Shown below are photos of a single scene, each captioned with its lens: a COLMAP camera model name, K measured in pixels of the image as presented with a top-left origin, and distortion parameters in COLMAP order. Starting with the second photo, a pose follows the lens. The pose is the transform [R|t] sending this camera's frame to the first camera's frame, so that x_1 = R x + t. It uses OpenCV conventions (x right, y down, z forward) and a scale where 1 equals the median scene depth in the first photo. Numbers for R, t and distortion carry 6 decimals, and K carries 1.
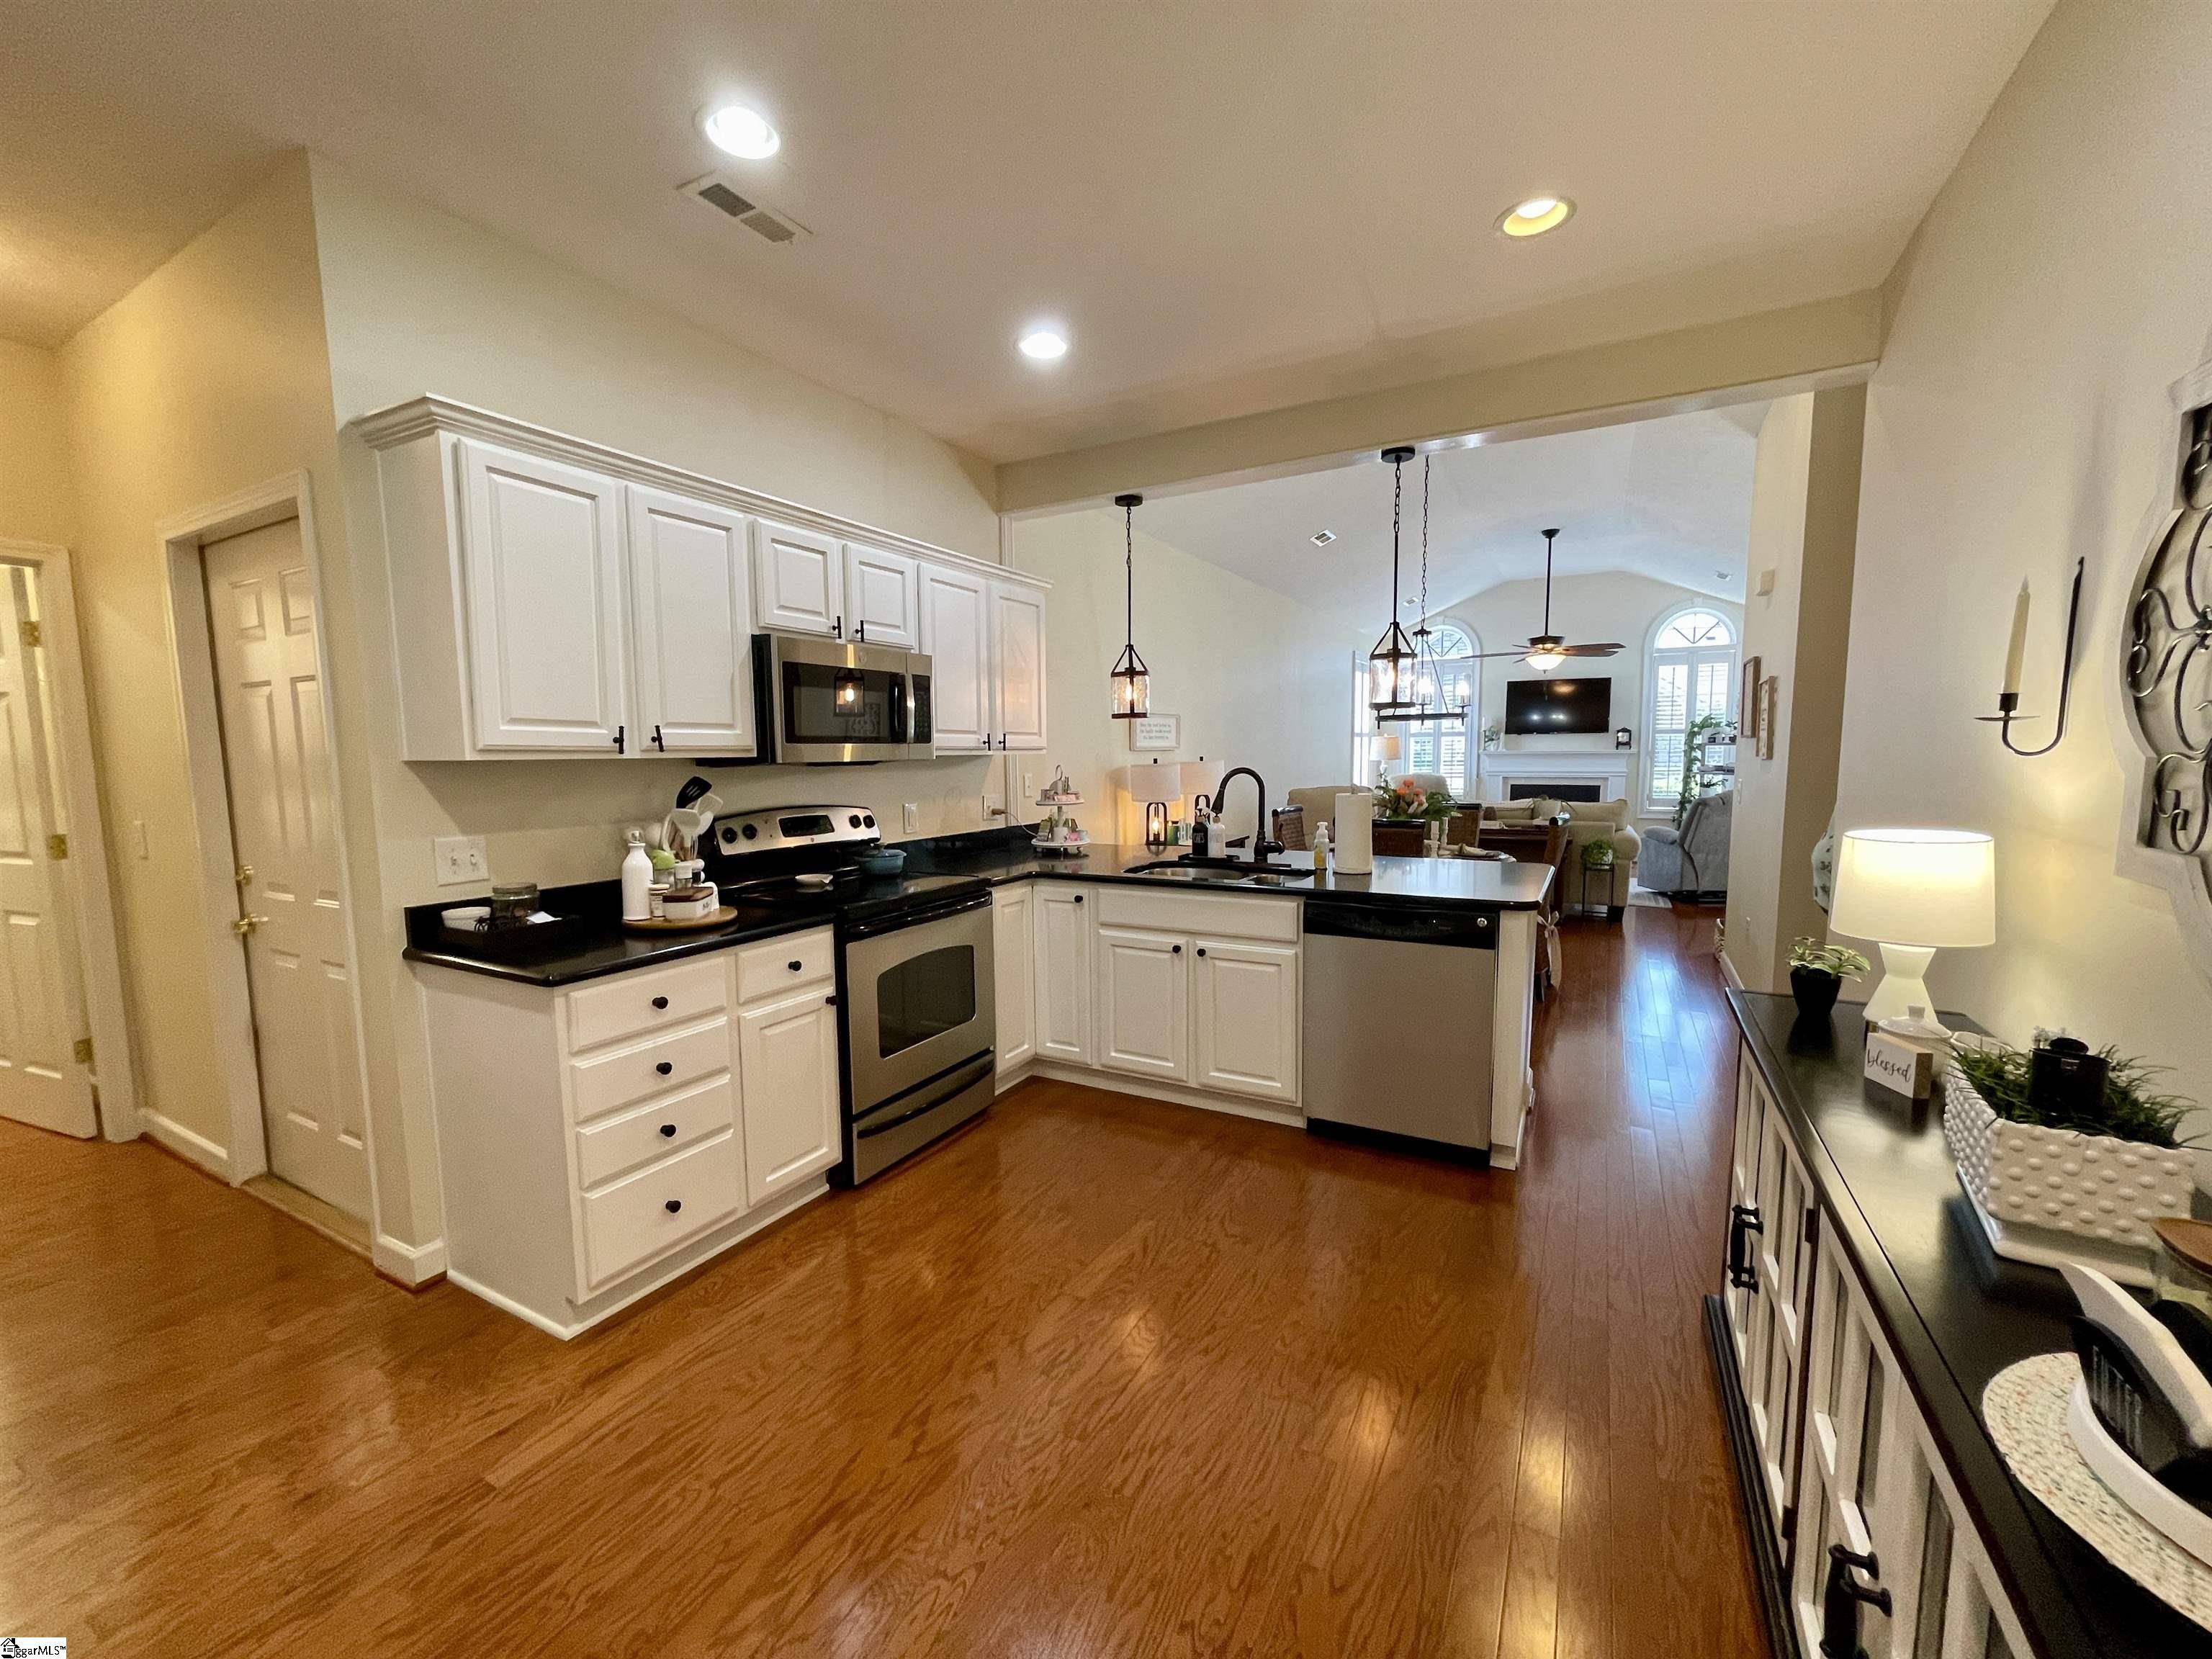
lens RADIAL K [[895.7, 0, 1098.3], [0, 895.7, 844.1], [0, 0, 1]] dist [0.000261, -0.000883]
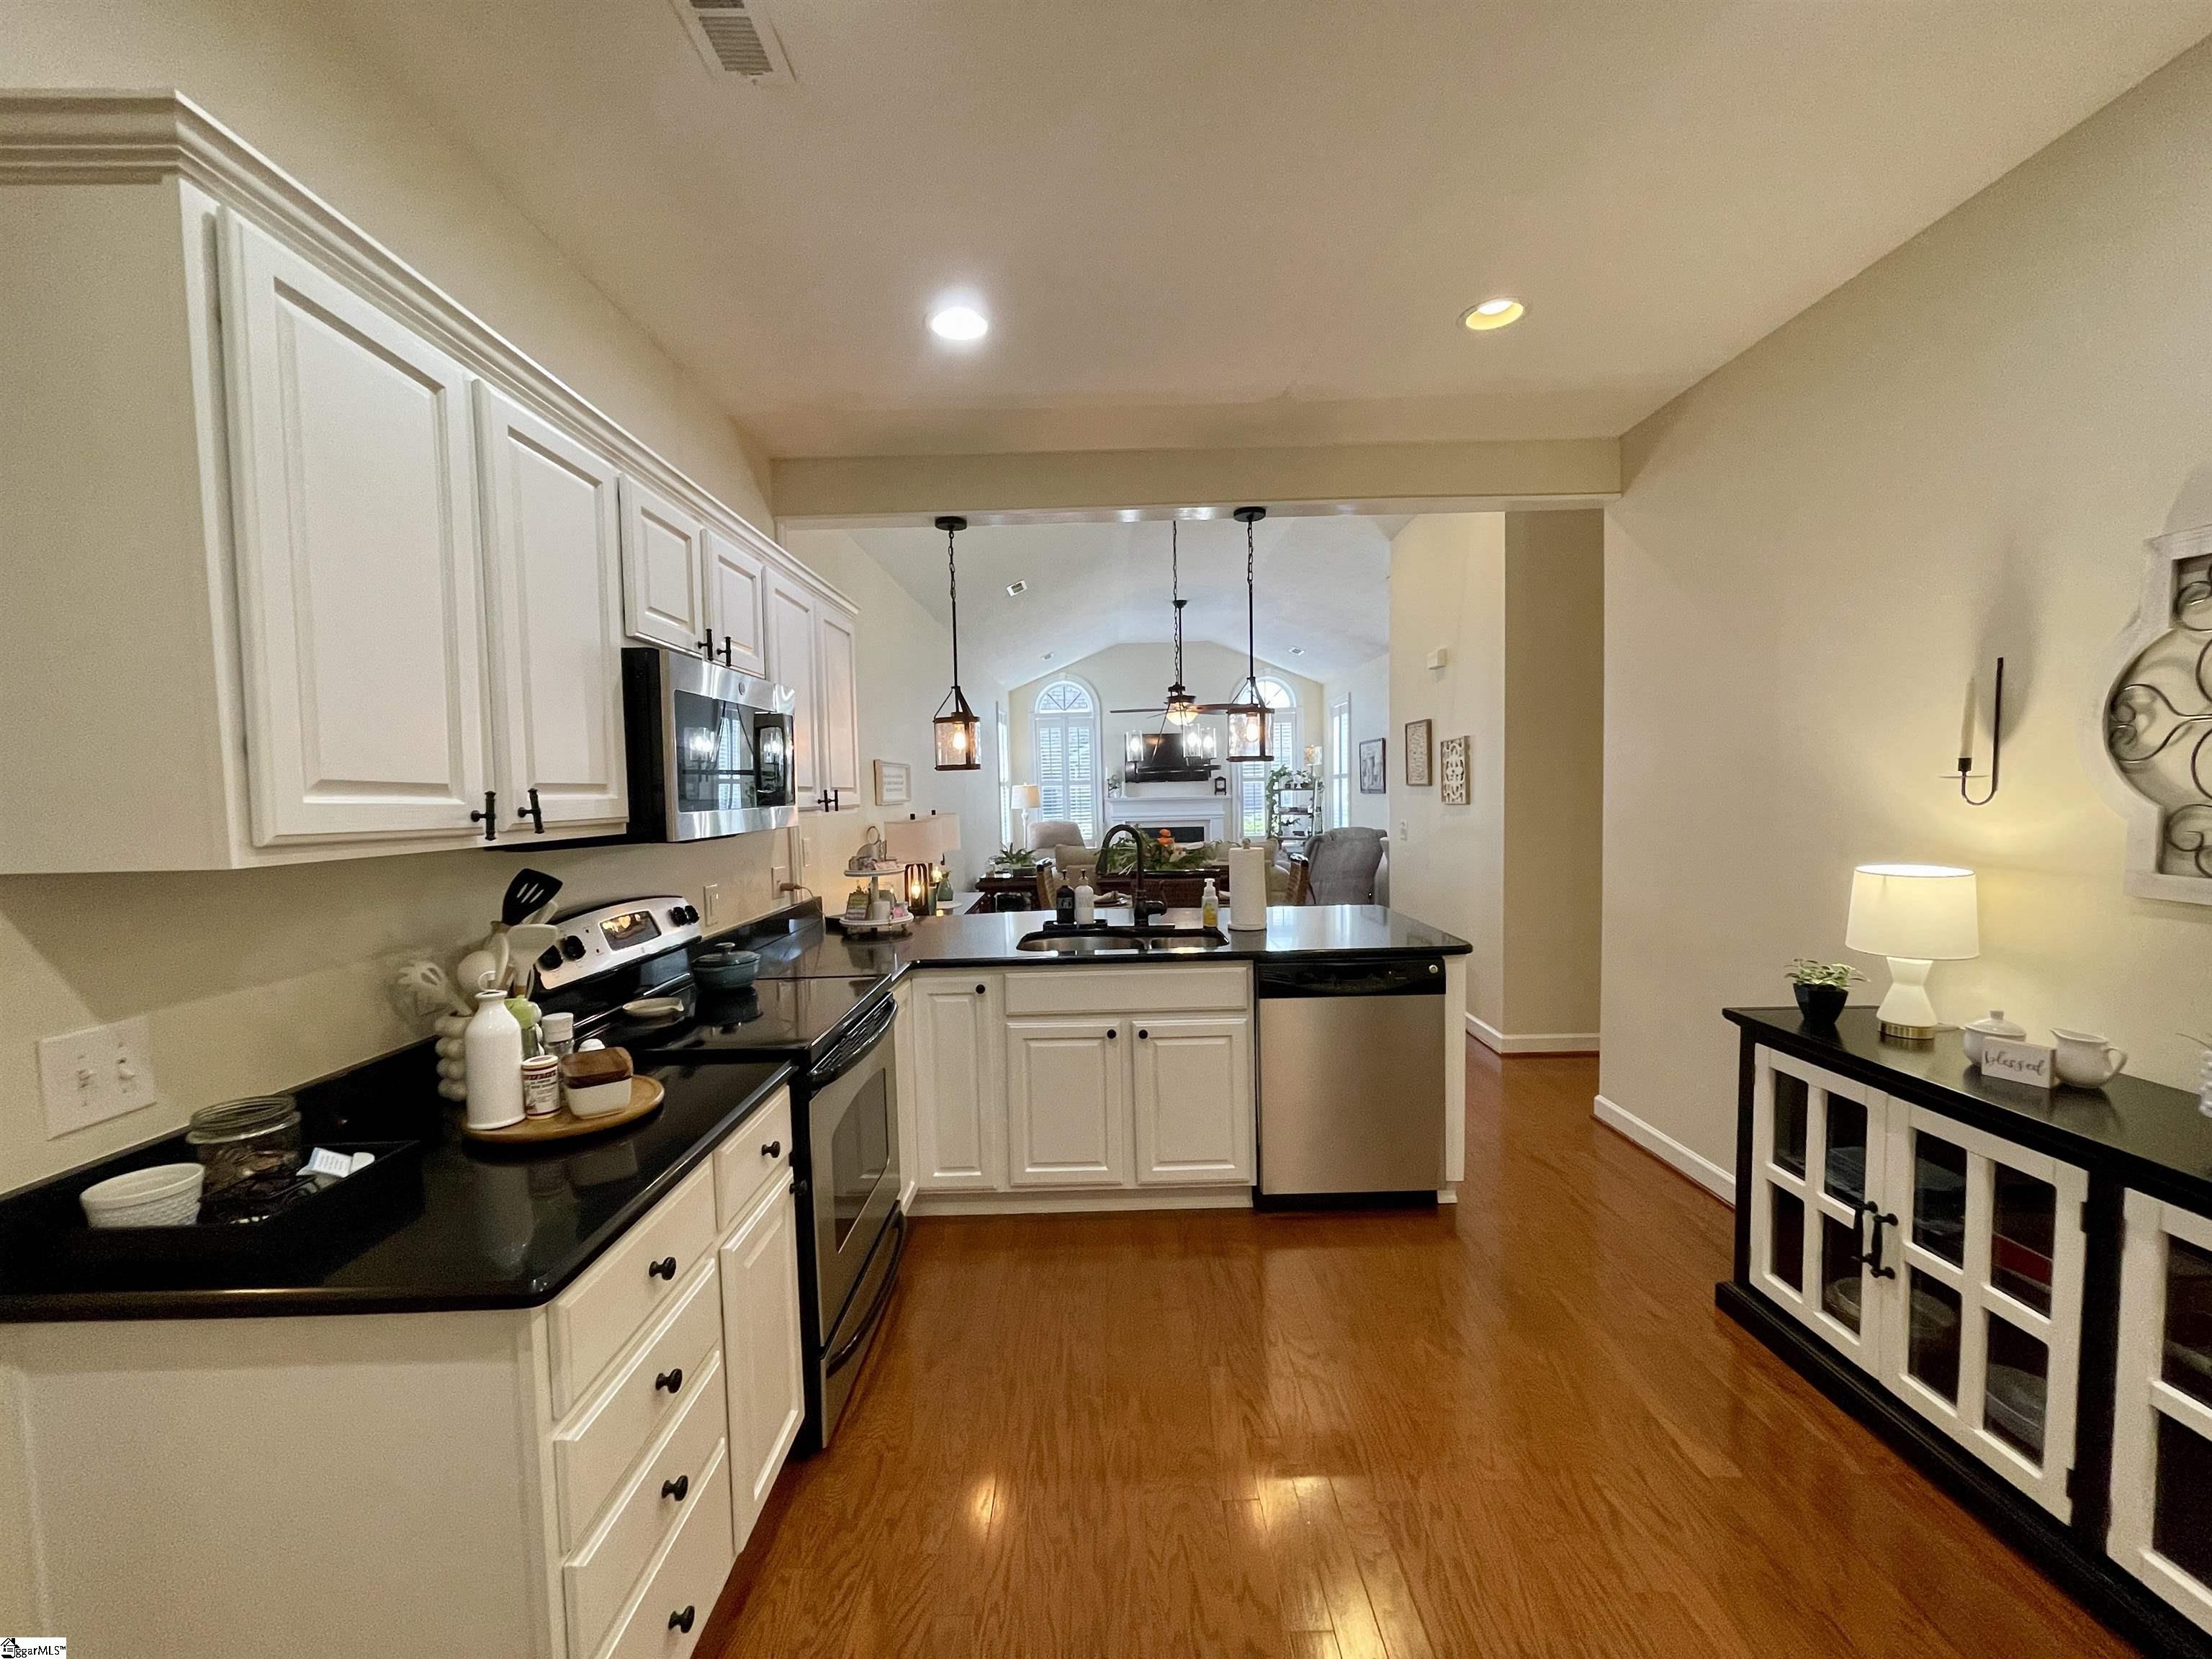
lens RADIAL K [[895.7, 0, 1101.5], [0, 895.7, 844.4], [0, 0, 1]] dist [0.000261, -0.000883]
pose [[0.873374, -0.040282, 0.485381, -0.332114], [0.065426, 0.997245, -0.034964, -0.037226], [-0.482635, 0.062293, 0.873603, 0.223167]]
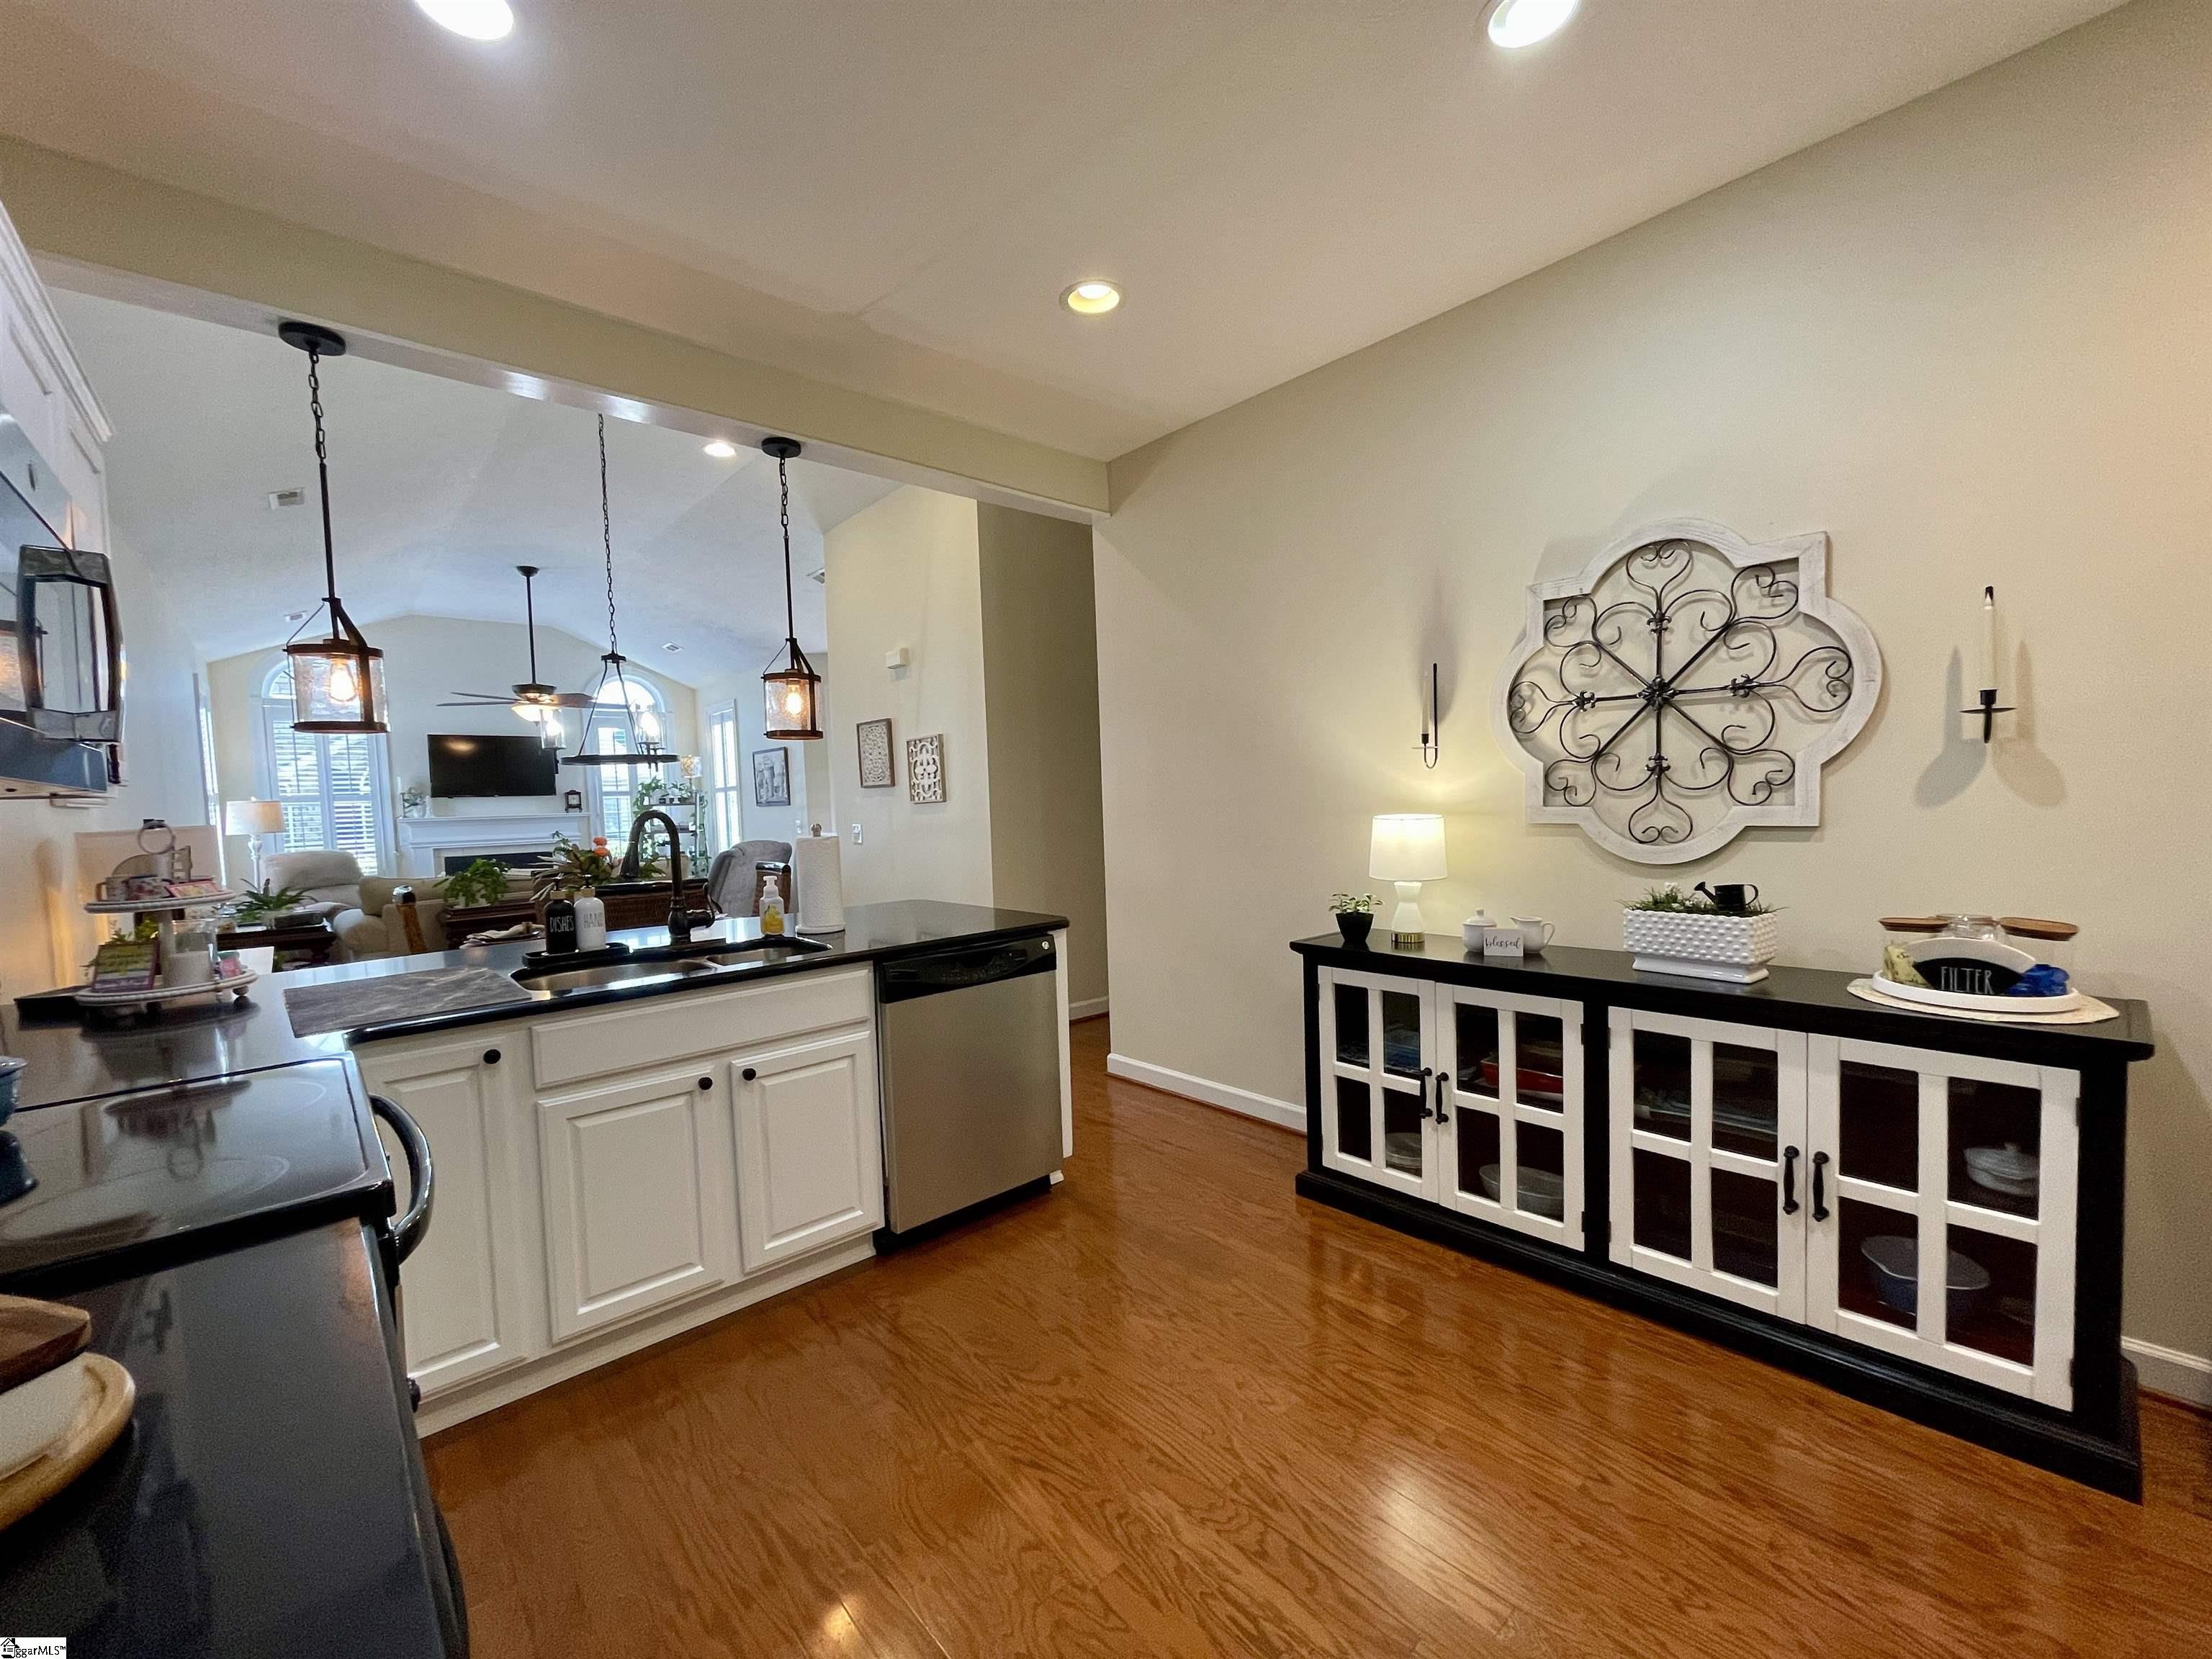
lens RADIAL K [[895.7, 0, 1104.9], [0, 895.7, 845.4], [0, 0, 1]] dist [0.000261, -0.000883]
pose [[0.324100, -0.051484, 0.944621, -0.414595], [0.128506, 0.991659, 0.009957, -0.022371], [-0.937254, 0.118163, 0.328012, 0.485135]]
